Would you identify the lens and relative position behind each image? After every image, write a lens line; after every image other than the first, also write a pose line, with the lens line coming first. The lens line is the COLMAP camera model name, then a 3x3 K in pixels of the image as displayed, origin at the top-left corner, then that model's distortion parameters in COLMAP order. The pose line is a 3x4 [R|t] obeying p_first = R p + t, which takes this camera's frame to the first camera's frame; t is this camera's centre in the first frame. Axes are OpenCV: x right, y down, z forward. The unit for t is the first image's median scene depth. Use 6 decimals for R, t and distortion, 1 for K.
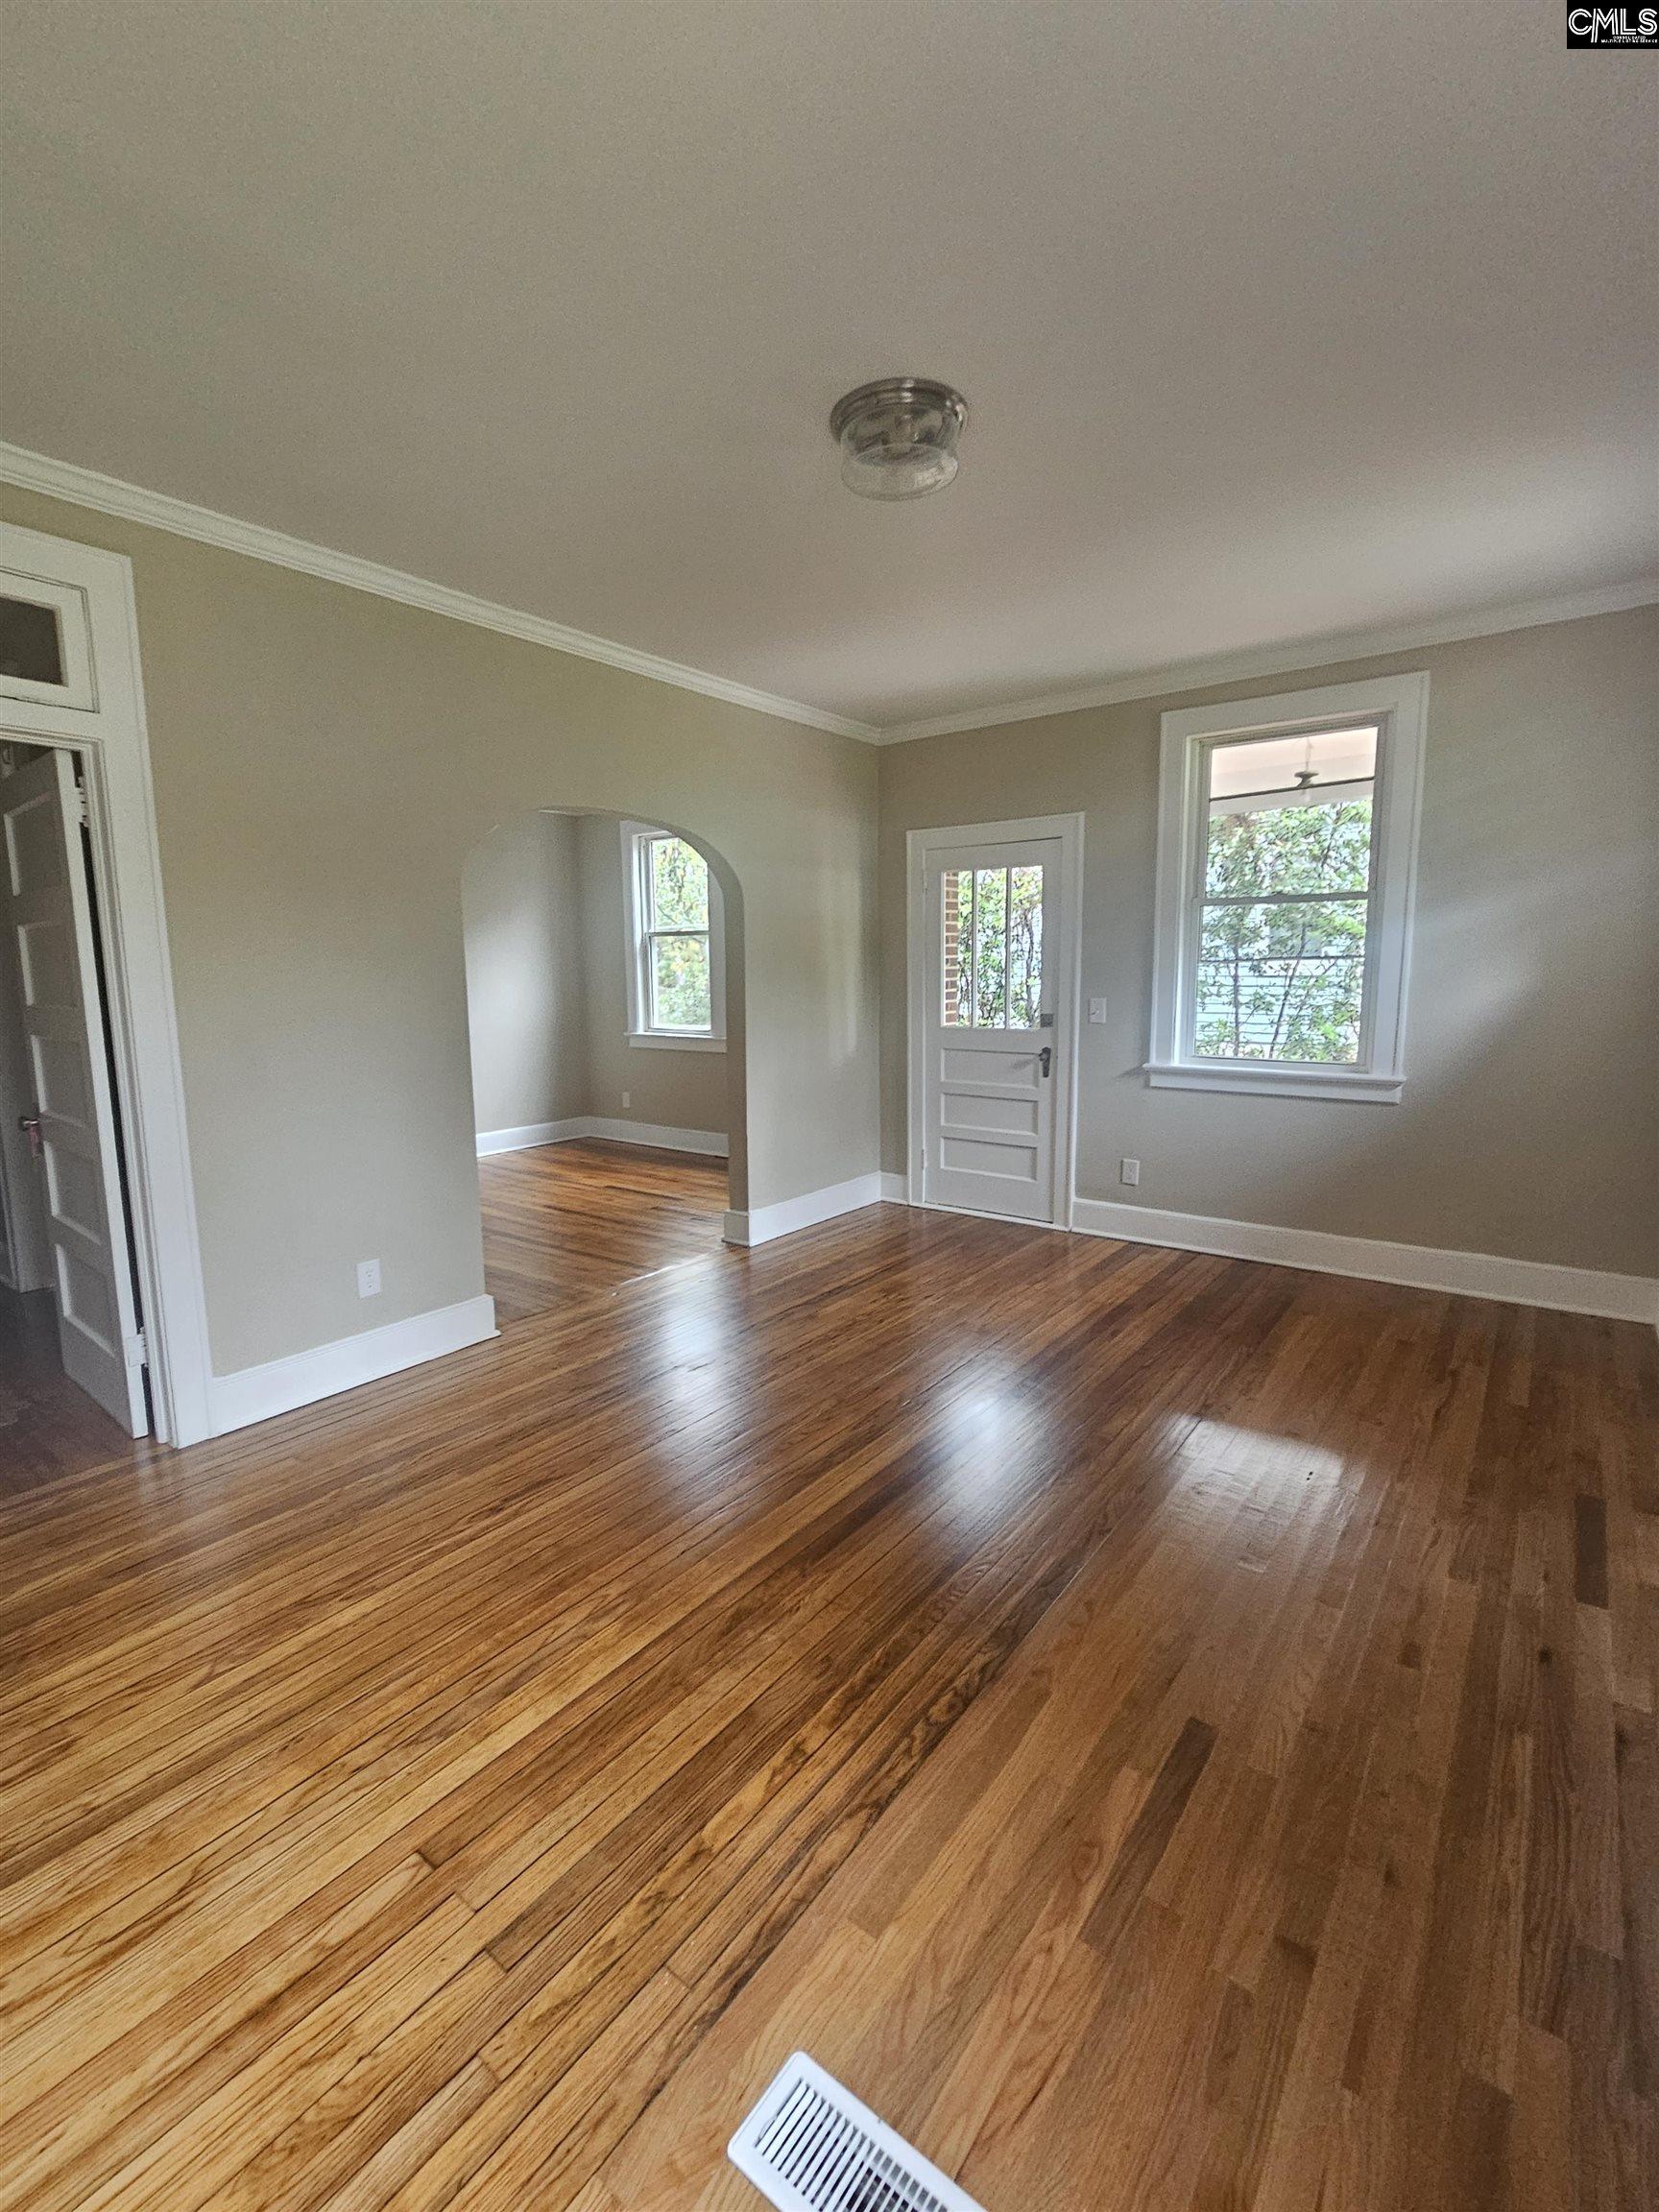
lens RADIAL K [[970.9, 0, 830.7], [0, 970.9, 1097.2], [0, 0, 1]] dist [-0.007753, 0.002768]
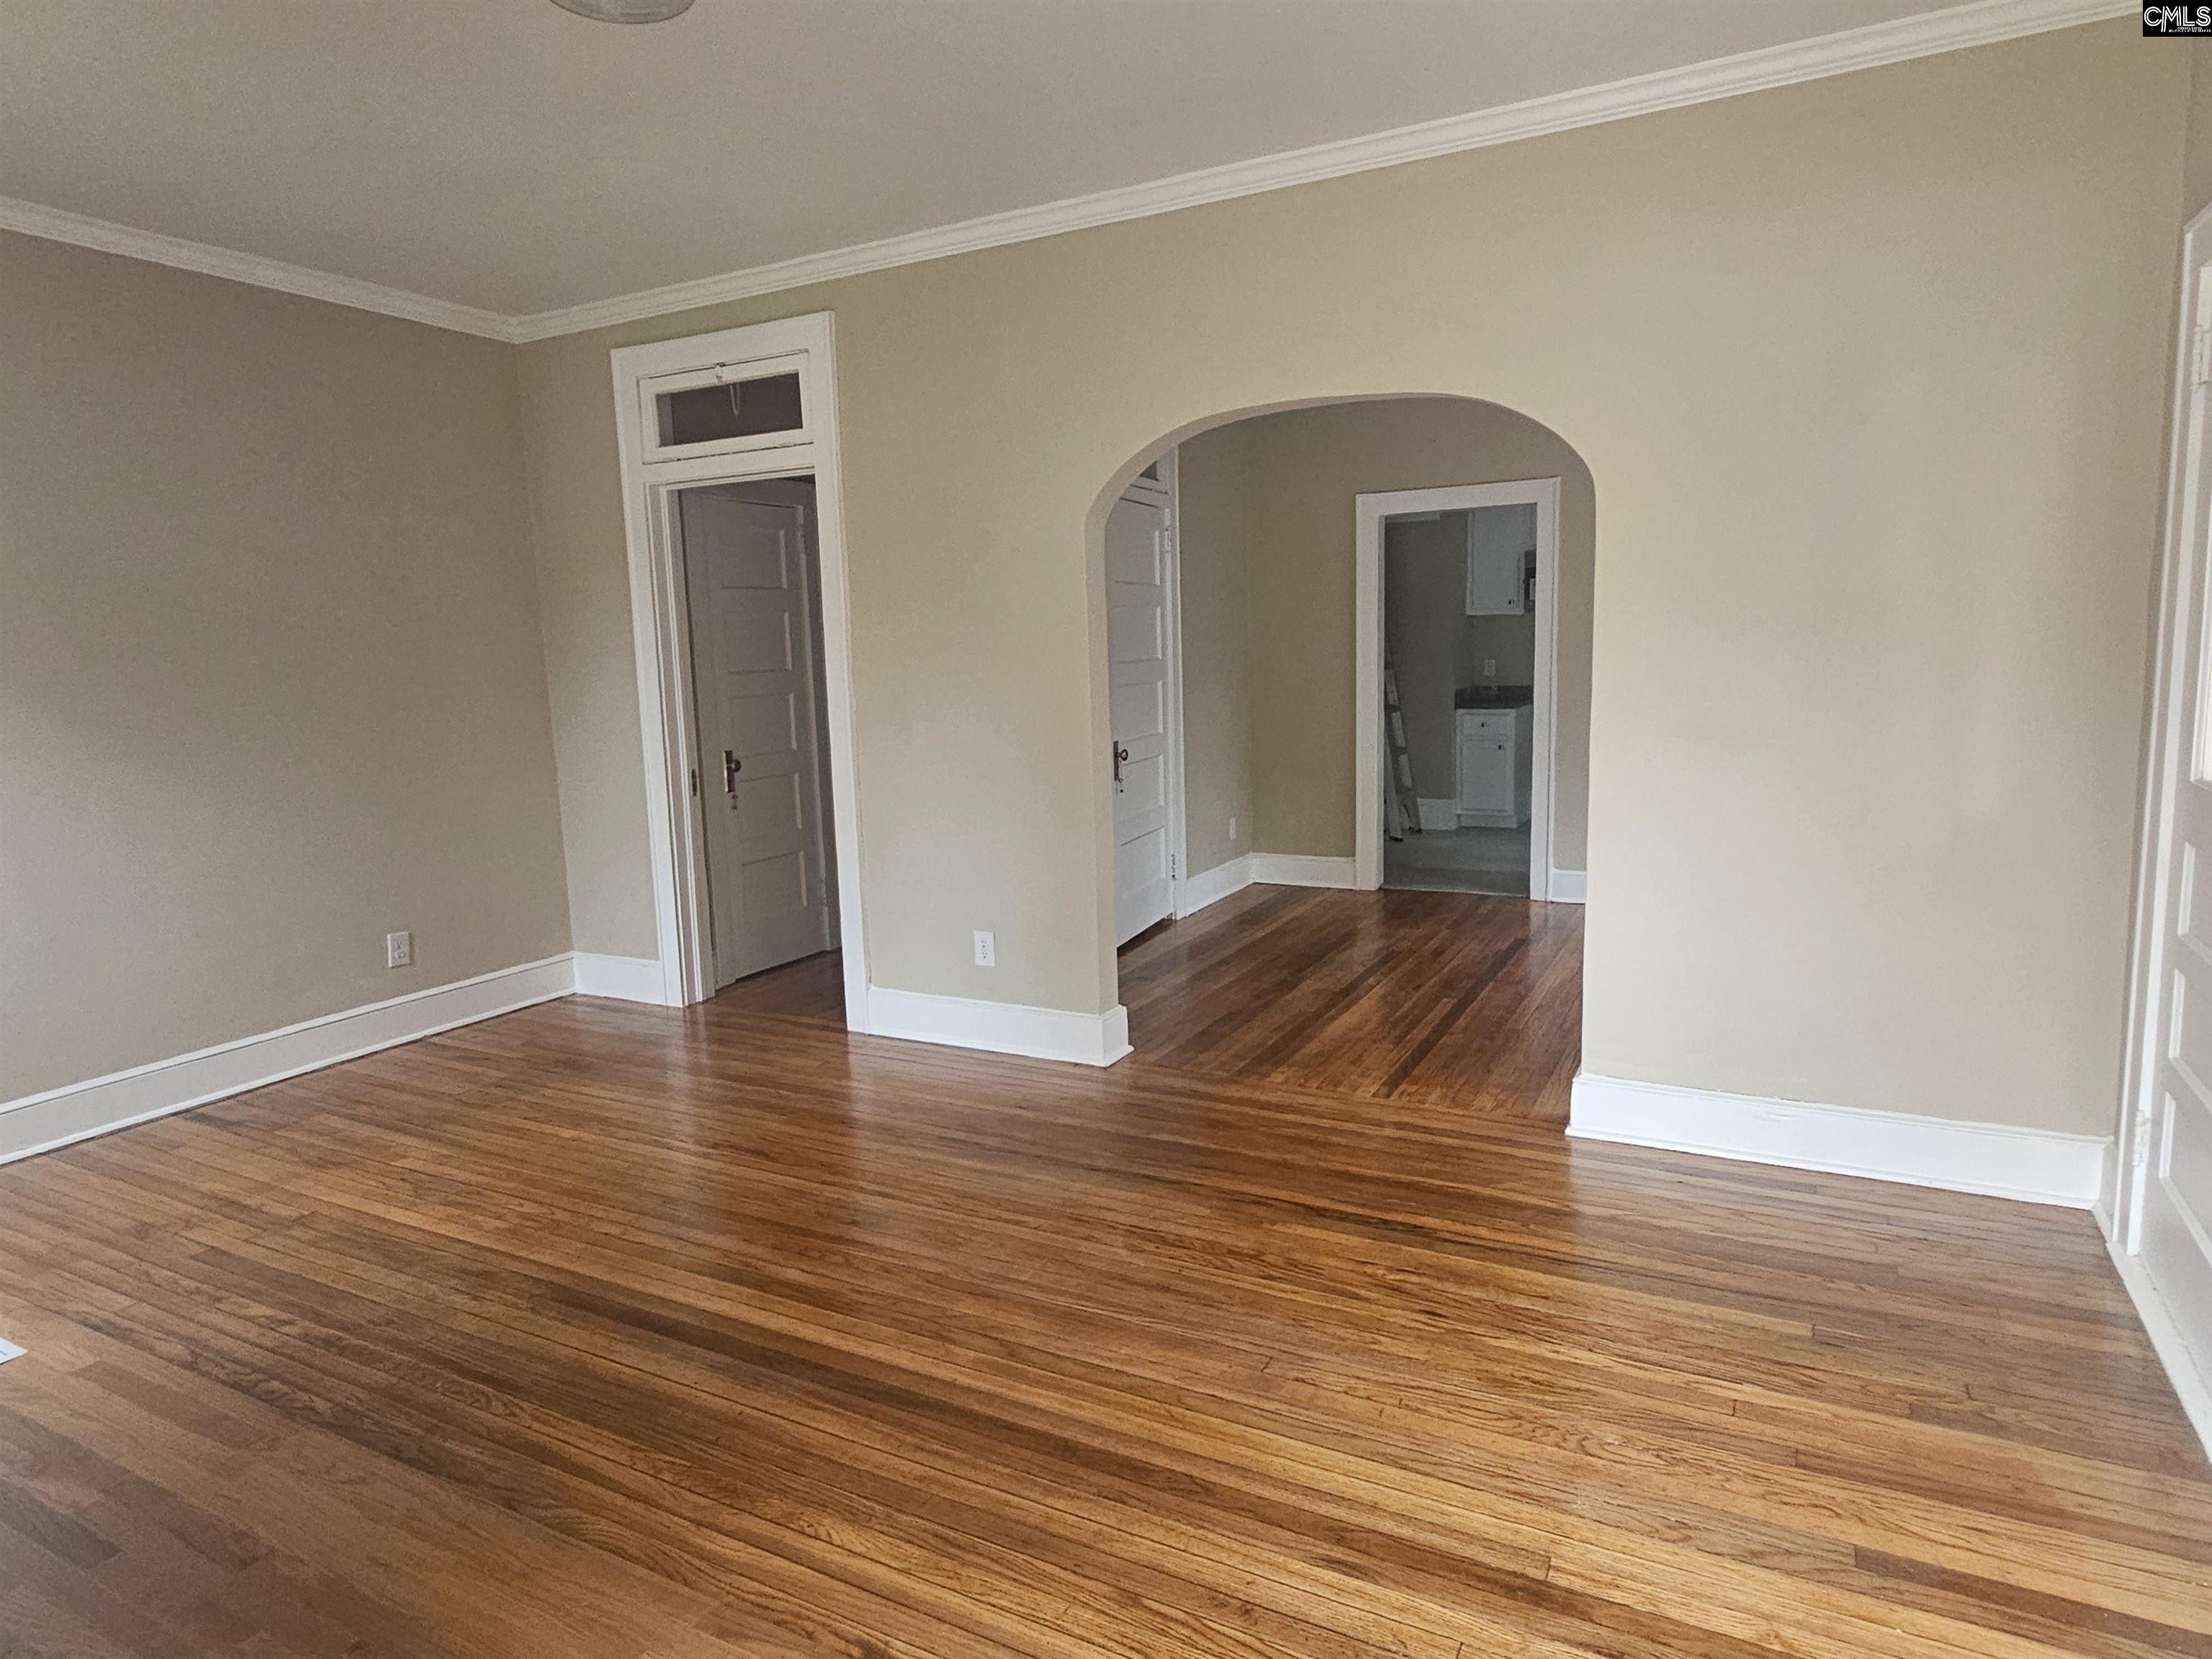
lens RADIAL K [[1300.8, 0, 1075.8], [0, 1300.8, 820.7], [0, 0, 1]] dist [0.002248, -0.002668]
pose [[0.146544, 0.138792, -0.979419, 1.210950], [-0.106195, 0.986593, 0.123919, -0.174476], [0.983487, 0.085850, 0.159318, 1.263349]]
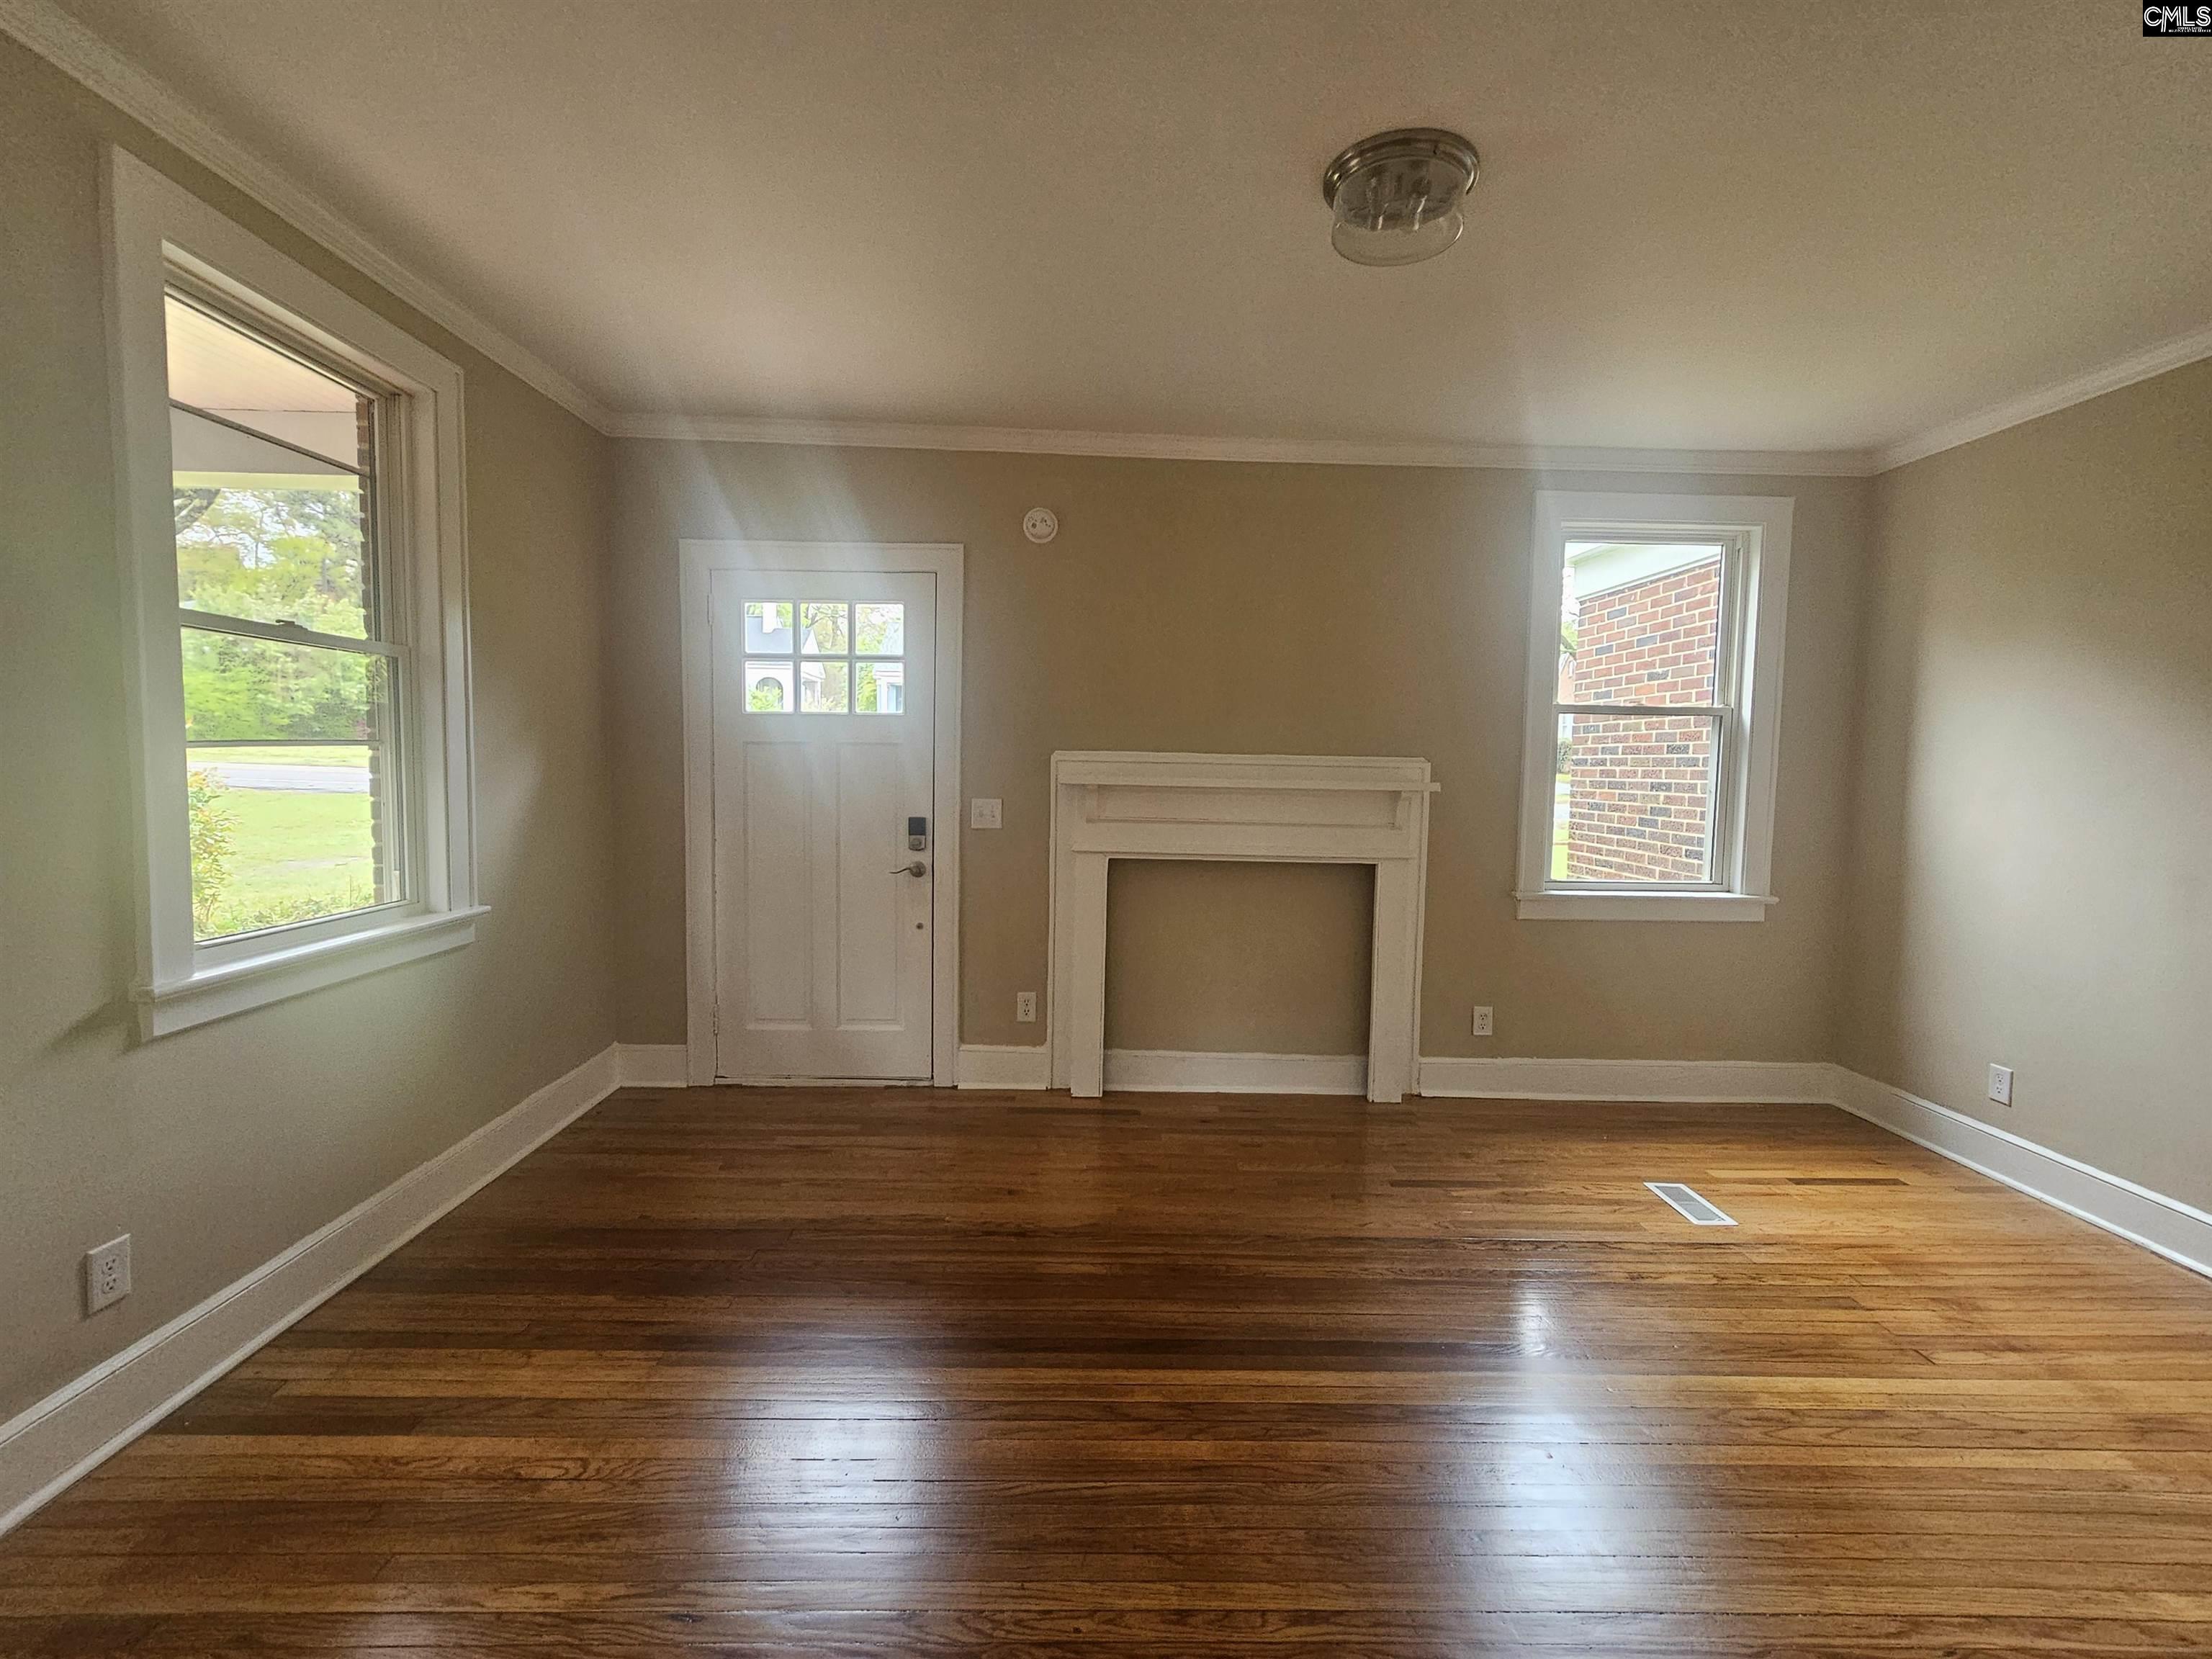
lens RADIAL K [[948.5, 0, 1107.3], [0, 948.5, 826.8], [0, 0, 1]] dist [0.001422, -0.000817]
pose [[-0.626295, -0.056635, 0.777527, -0.495005], [0.094191, 0.984554, 0.147585, -0.255189], [-0.773875, 0.165667, -0.611287, 1.886507]]
